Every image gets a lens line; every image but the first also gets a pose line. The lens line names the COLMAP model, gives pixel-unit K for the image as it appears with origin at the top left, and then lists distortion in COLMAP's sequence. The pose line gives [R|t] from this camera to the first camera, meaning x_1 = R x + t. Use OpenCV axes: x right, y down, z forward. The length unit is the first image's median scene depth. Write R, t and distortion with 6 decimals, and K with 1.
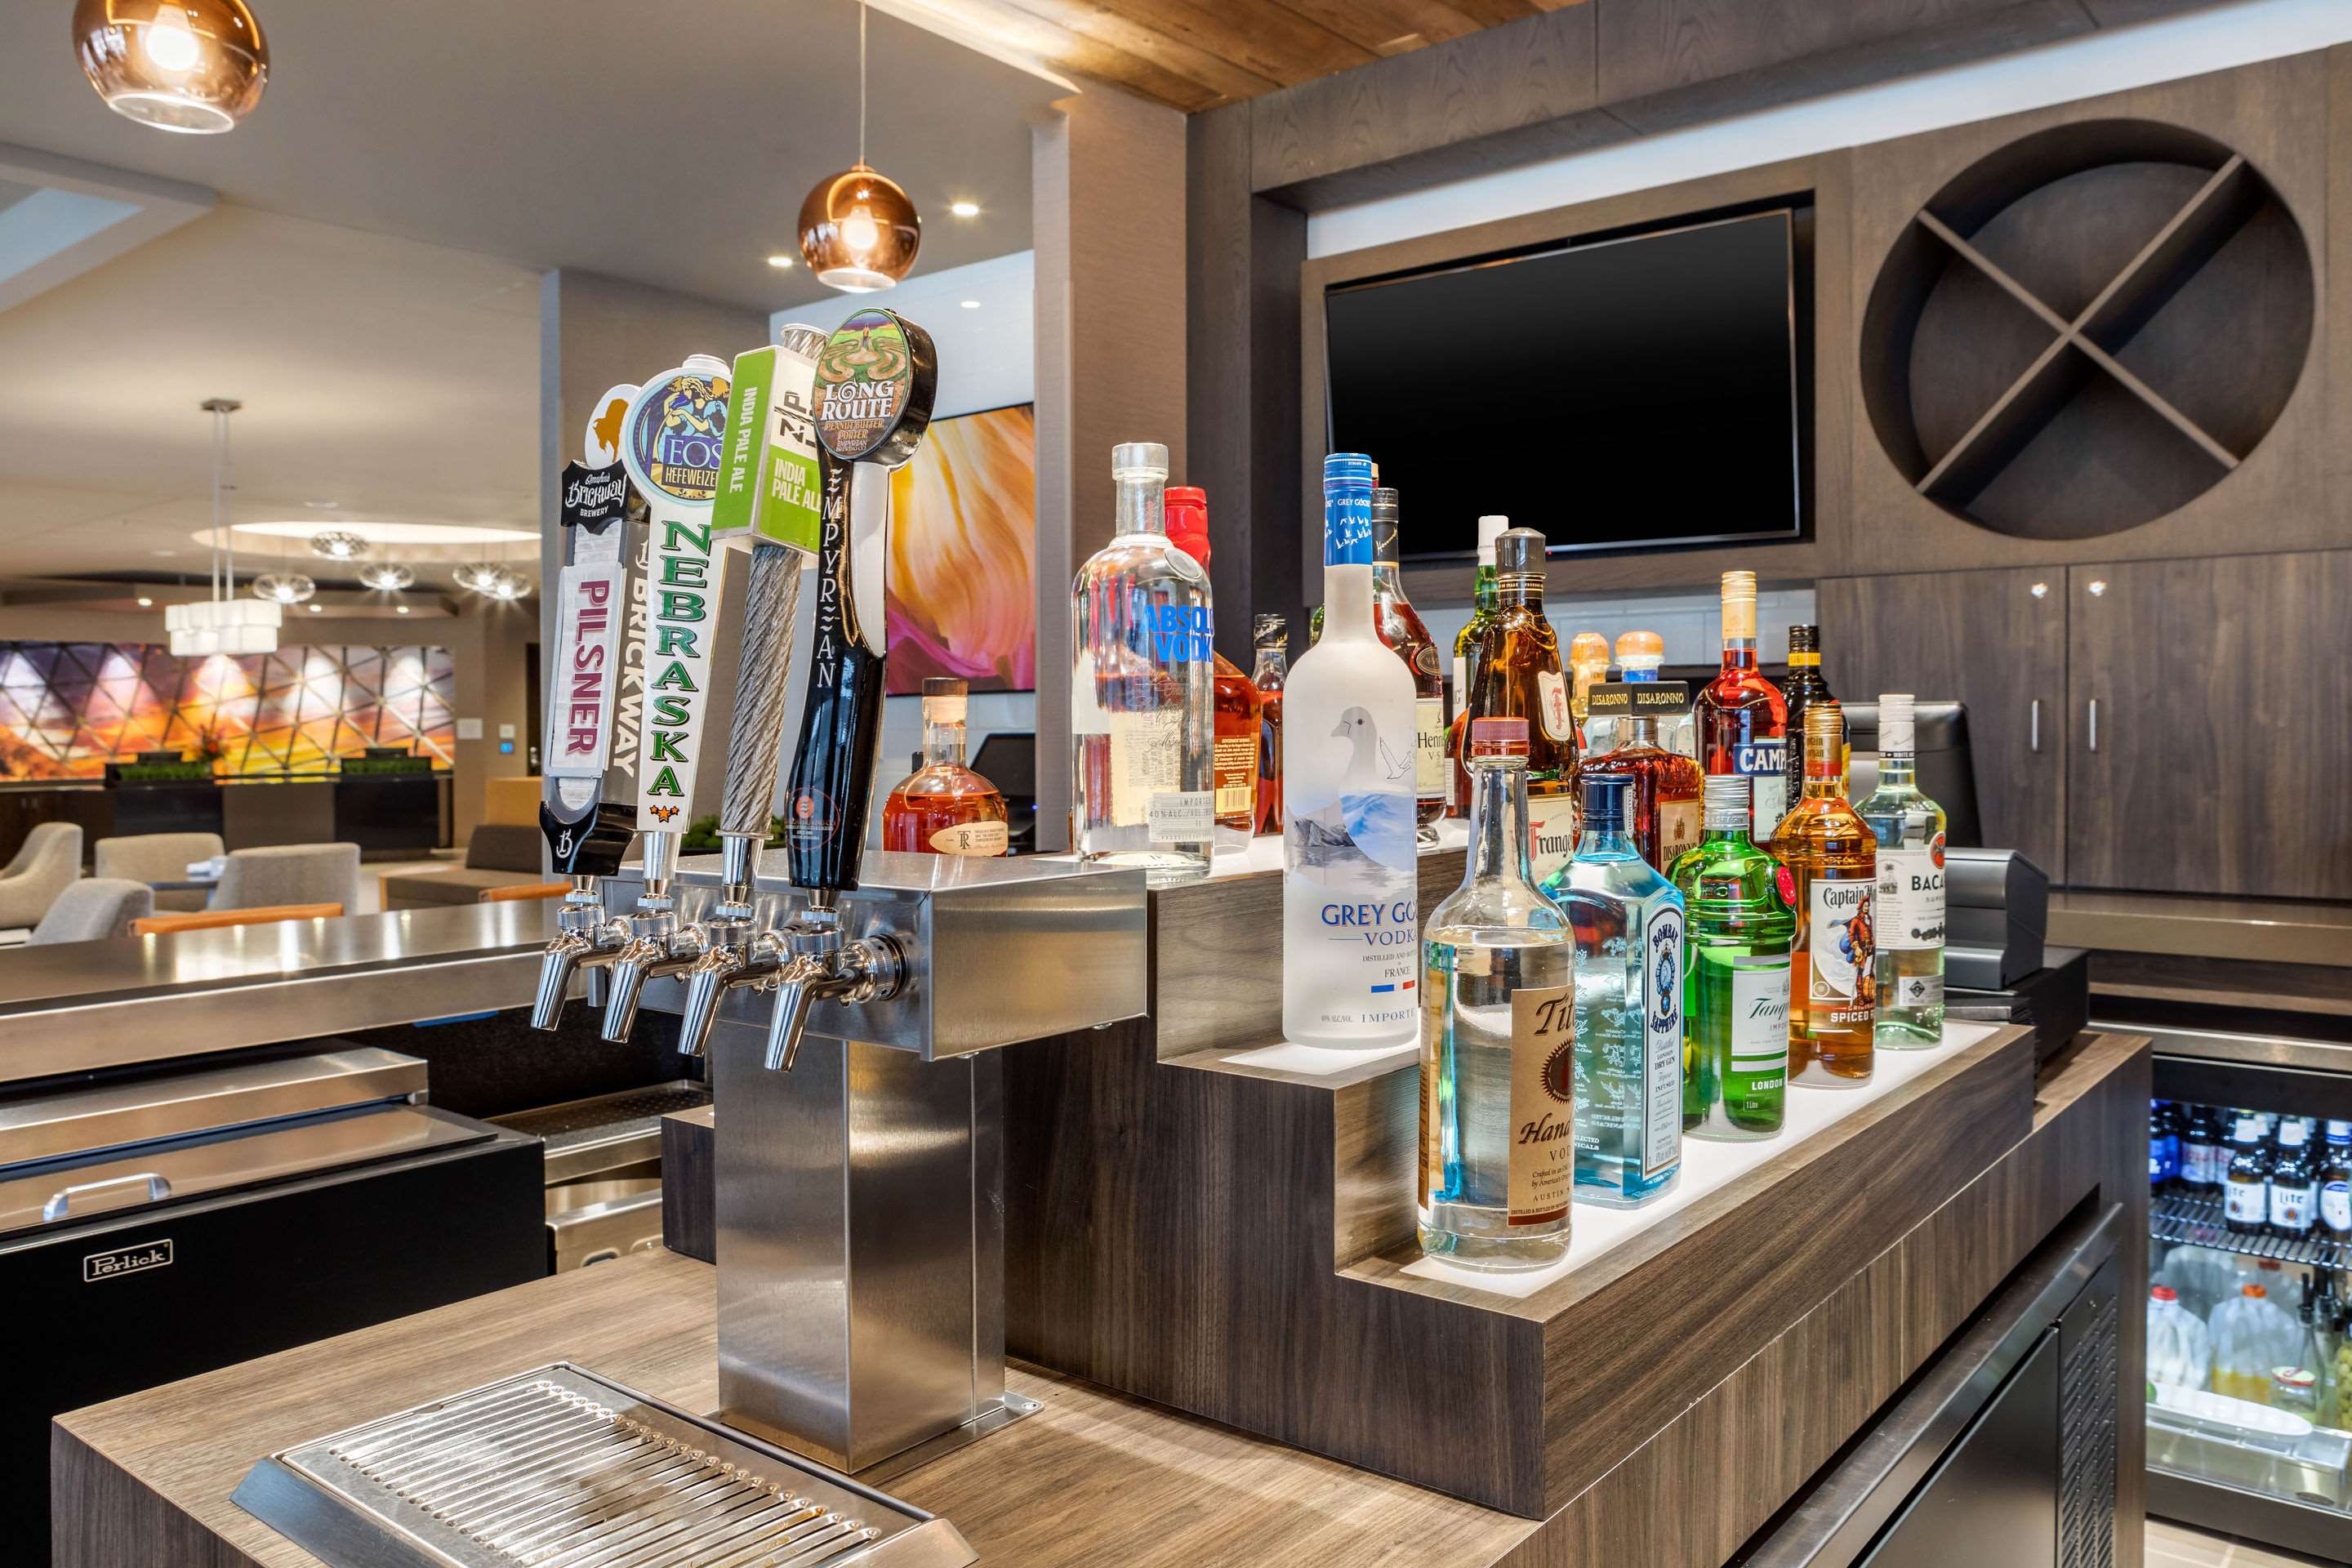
lens RADIAL K [[1774.3, 0, 1258.0], [0, 1774.3, 729.9], [0, 0, 1]] dist [-0.025586, 0.010796]
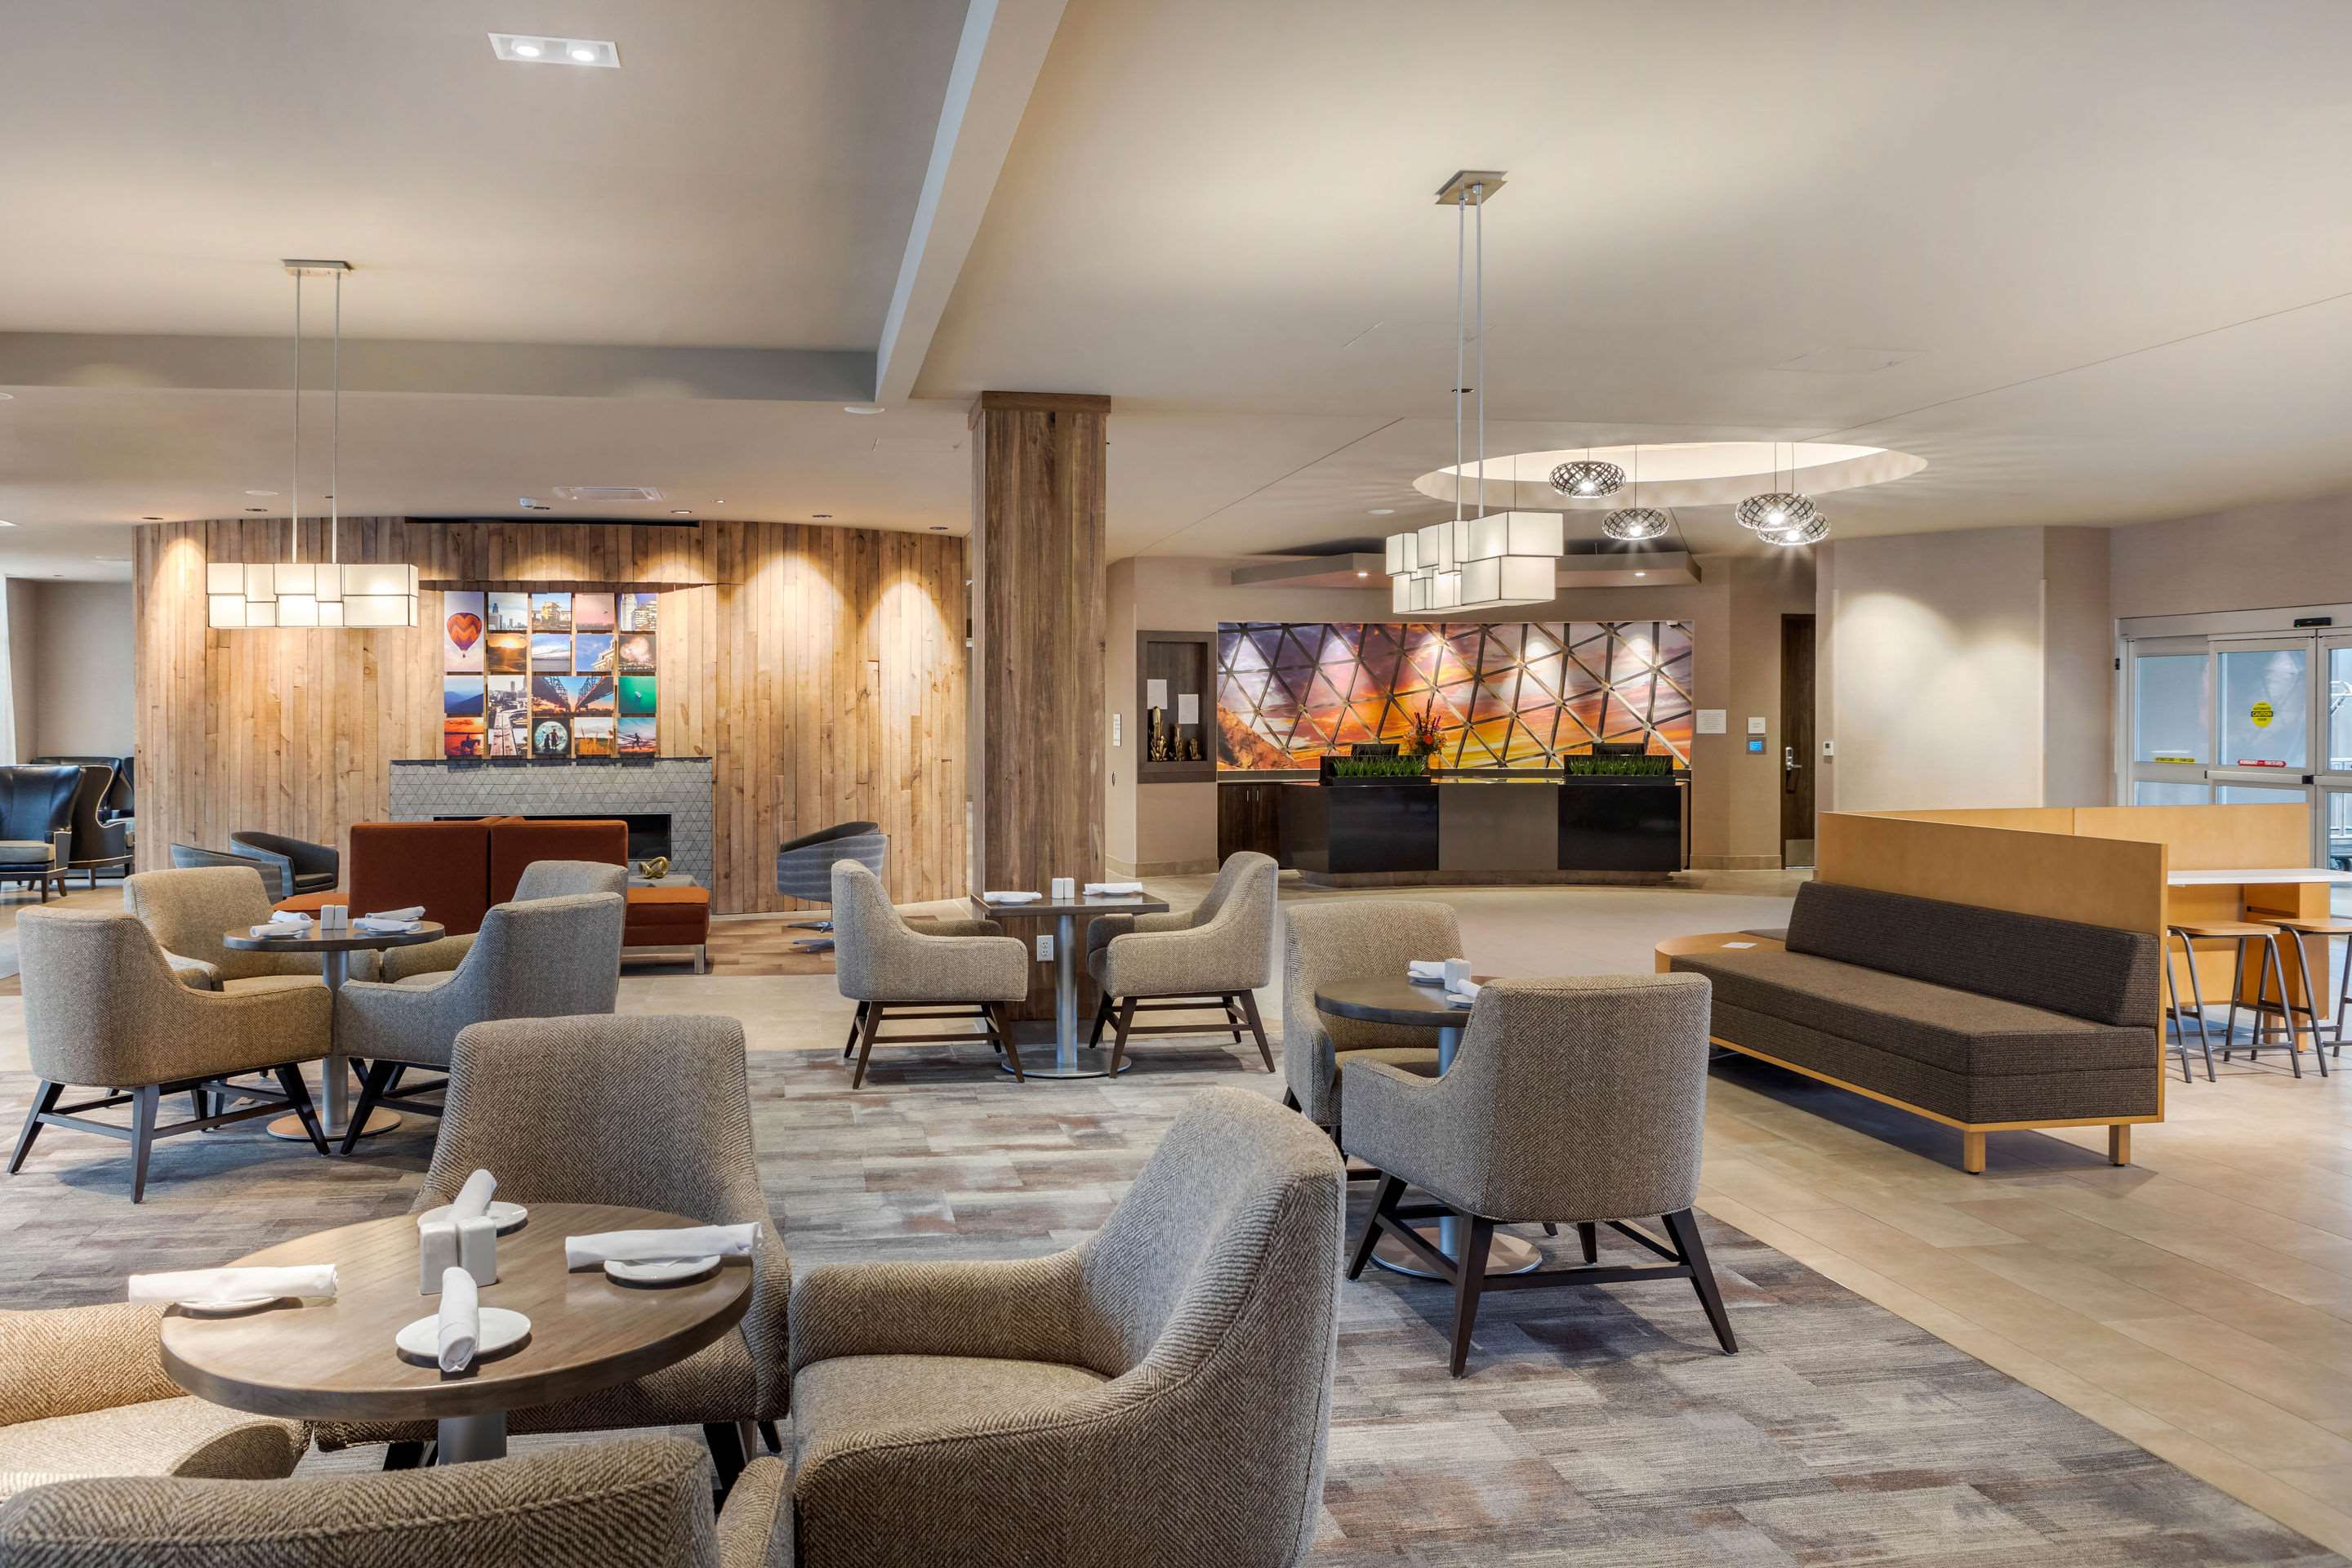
lens RADIAL K [[1774.3, 0, 1028.9], [0, 1774.3, 722.2], [0, 0, 1]] dist [-0.025586, 0.010796]
pose [[0.730353, 0.013525, -0.682936, -0.135714], [-0.010473, 0.999908, 0.008602, -0.004288], [0.682990, 0.000870, 0.730427, 0.218479]]
